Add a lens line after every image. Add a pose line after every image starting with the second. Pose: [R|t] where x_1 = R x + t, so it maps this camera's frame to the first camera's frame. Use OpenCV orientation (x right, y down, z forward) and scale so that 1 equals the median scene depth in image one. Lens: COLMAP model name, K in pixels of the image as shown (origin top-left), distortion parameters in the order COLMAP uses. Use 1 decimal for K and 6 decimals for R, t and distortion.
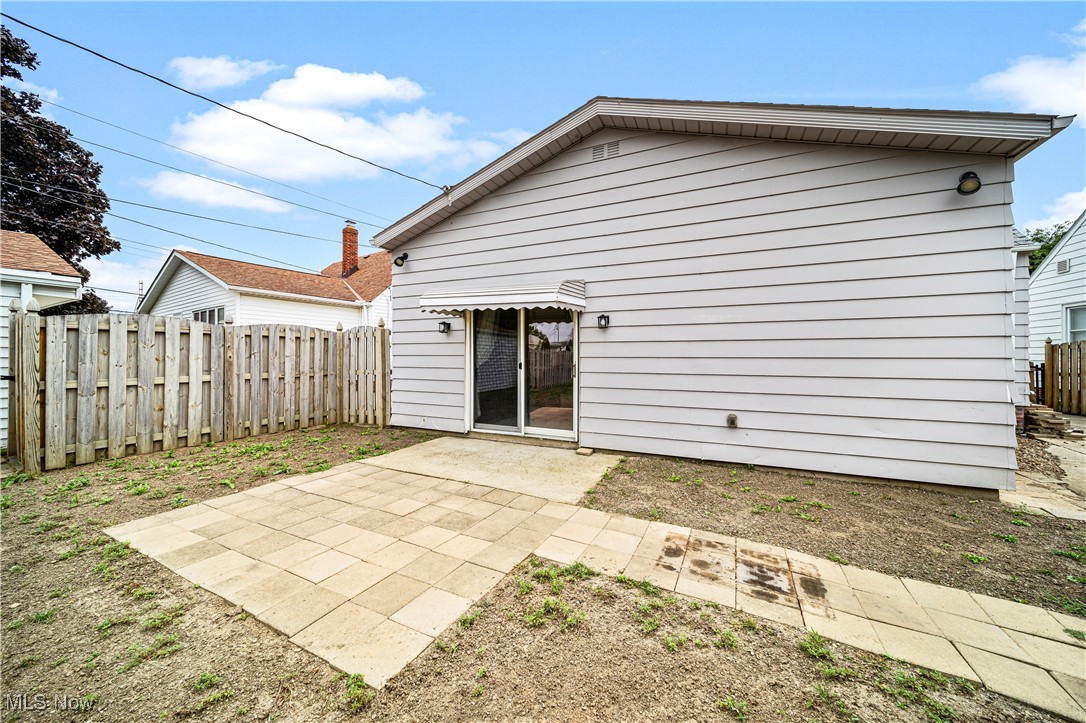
lens RADIAL K [[383.8, 0, 537.5], [0, 383.8, 357.5], [0, 0, 1]] dist [-0.001788, -0.000261]
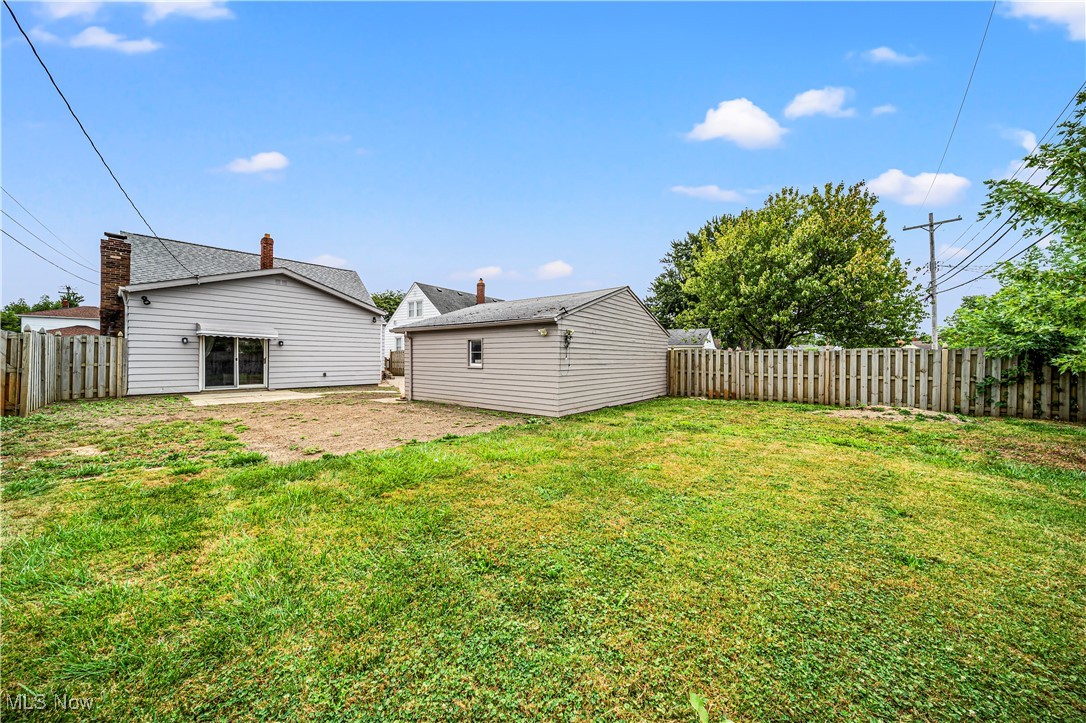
lens RADIAL K [[377.6, 0, 540.6], [0, 377.6, 364.2], [0, 0, 1]] dist [0.000491, -0.000093]
pose [[0.277618, -0.016788, 0.960545, -1.806967], [-0.006000, 0.999797, 0.019209, -0.002748], [-0.960673, -0.011096, 0.277461, -1.473197]]
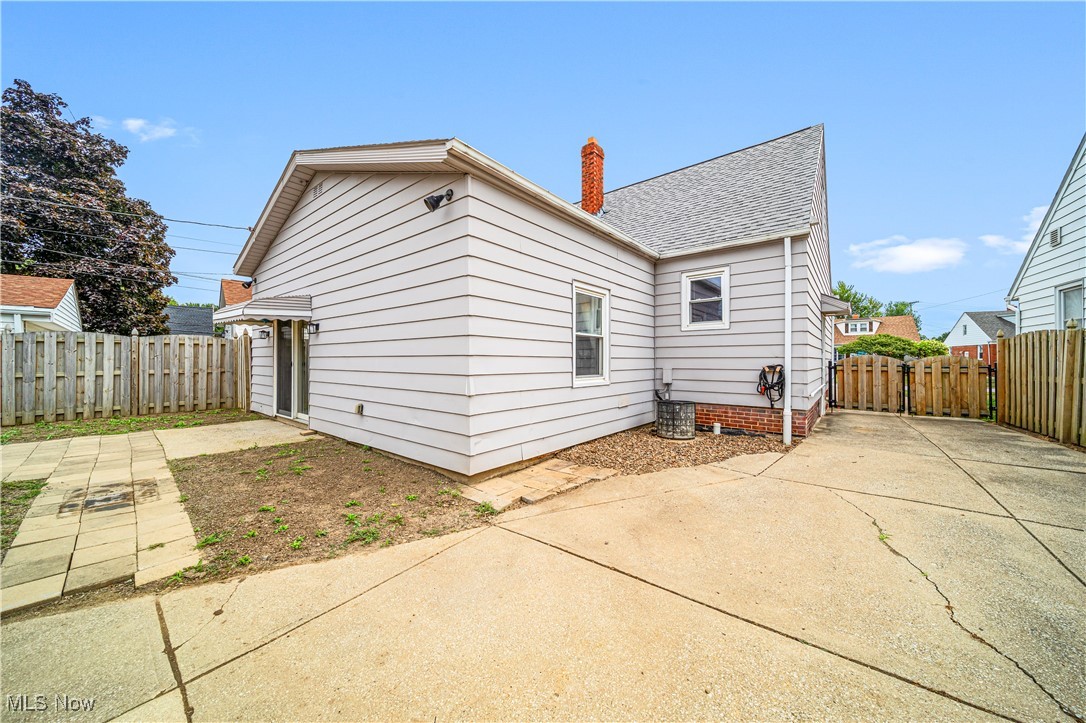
lens RADIAL K [[378.1, 0, 537.2], [0, 378.1, 359.2], [0, 0, 1]] dist [-0.000152, -0.000107]
pose [[0.966847, -0.004061, -0.255323, 1.104905], [0.003142, 0.999987, -0.004006, 0.013041], [0.255336, 0.003071, 0.966848, -0.001223]]
